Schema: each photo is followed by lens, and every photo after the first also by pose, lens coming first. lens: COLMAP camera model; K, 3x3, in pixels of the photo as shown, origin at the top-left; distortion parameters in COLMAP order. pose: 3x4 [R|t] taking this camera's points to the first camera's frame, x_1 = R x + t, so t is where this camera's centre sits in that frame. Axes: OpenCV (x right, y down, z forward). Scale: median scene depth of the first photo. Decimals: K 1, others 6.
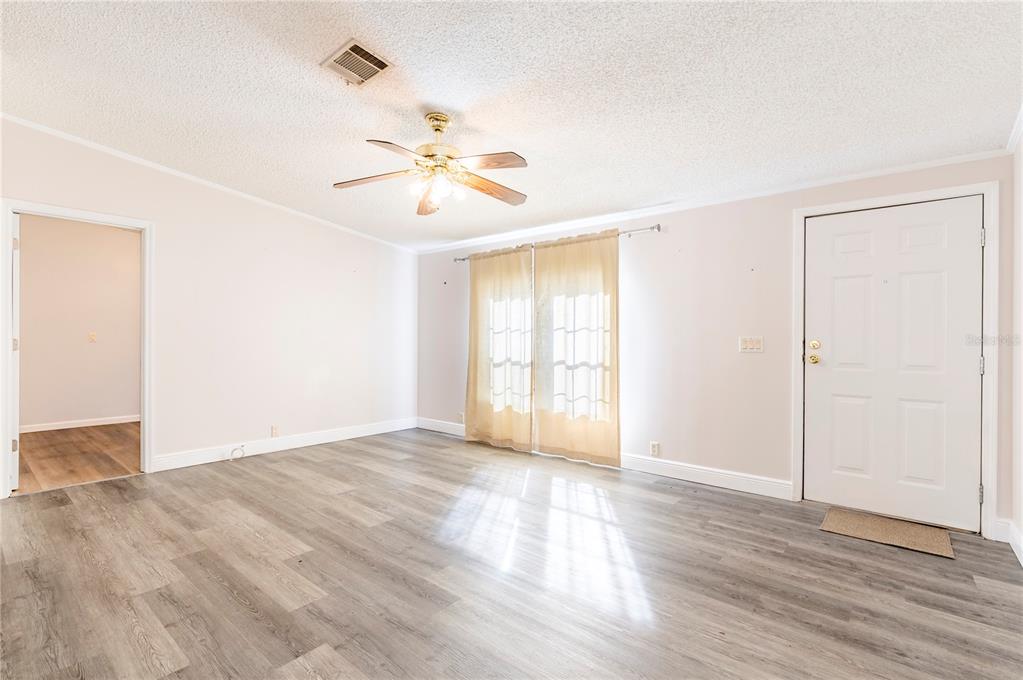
lens RADIAL K [[461.6, 0, 511.5], [0, 461.6, 340.0], [0, 0, 1]] dist [-0.000334, -0.000628]
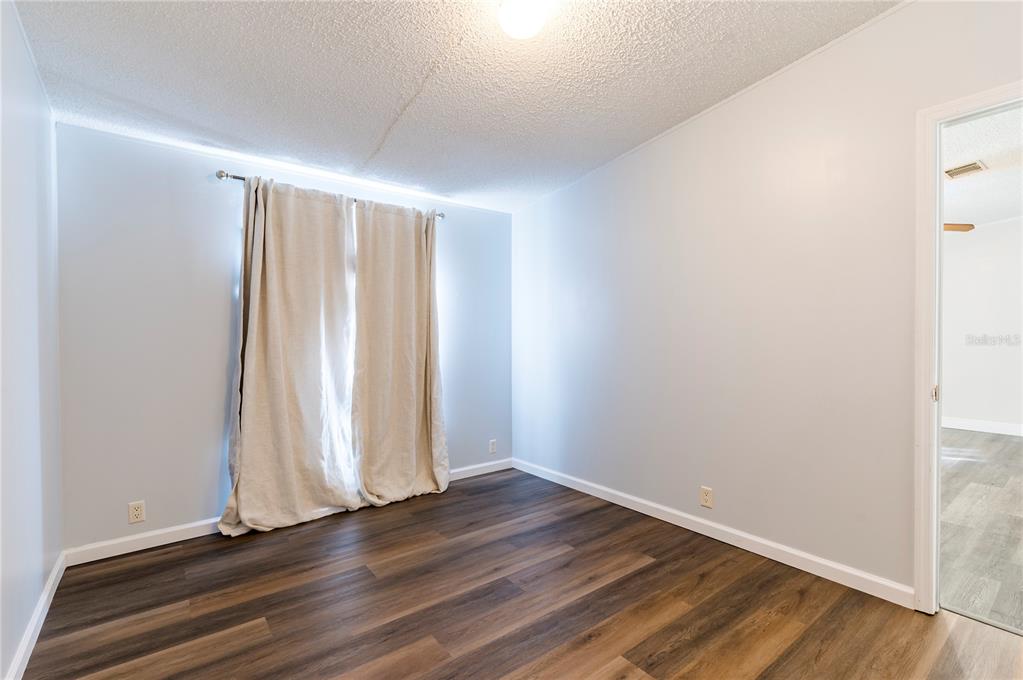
lens RADIAL K [[461.6, 0, 511.5], [0, 461.6, 340.0], [0, 0, 1]] dist [-0.000334, -0.000628]
pose [[0.216484, -0.013592, 0.976191, -1.905834], [0.002222, 0.999907, 0.013430, -0.014875], [-0.976284, -0.000738, 0.216495, 1.854307]]
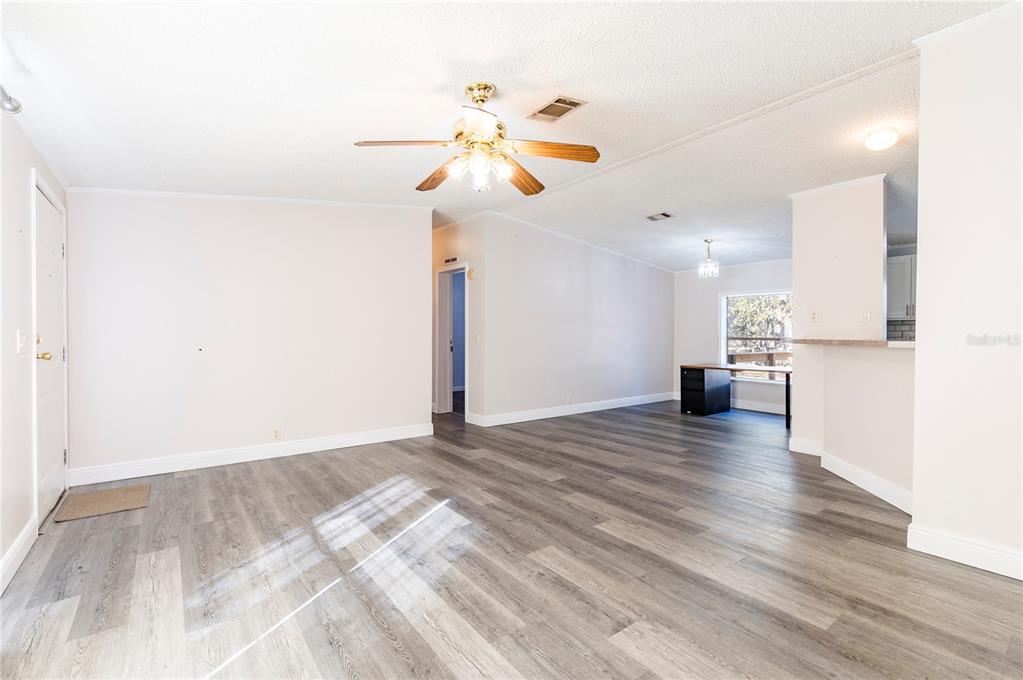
lens RADIAL K [[461.6, 0, 511.5], [0, 461.6, 340.0], [0, 0, 1]] dist [-0.000334, -0.000628]
pose [[-0.972479, -0.008097, 0.232850, -0.433593], [-0.004946, 0.999888, 0.014113, -0.008002], [-0.232938, 0.012573, -0.972410, 1.871160]]
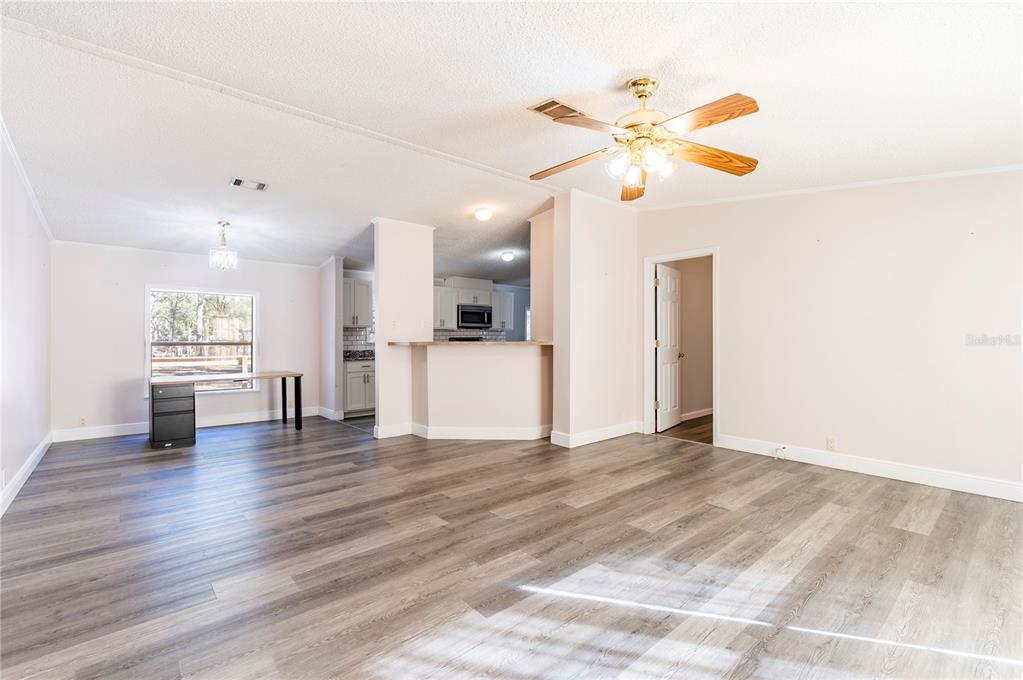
lens RADIAL K [[455.7, 0, 511.5], [0, 455.7, 340.0], [0, 0, 1]] dist [-0.006644, 0.000294]
pose [[-0.162811, 0.000803, -0.986657, 0.716055], [0.003105, 0.999995, 0.000302, -0.000437], [0.986652, -0.003015, -0.162812, 0.906367]]
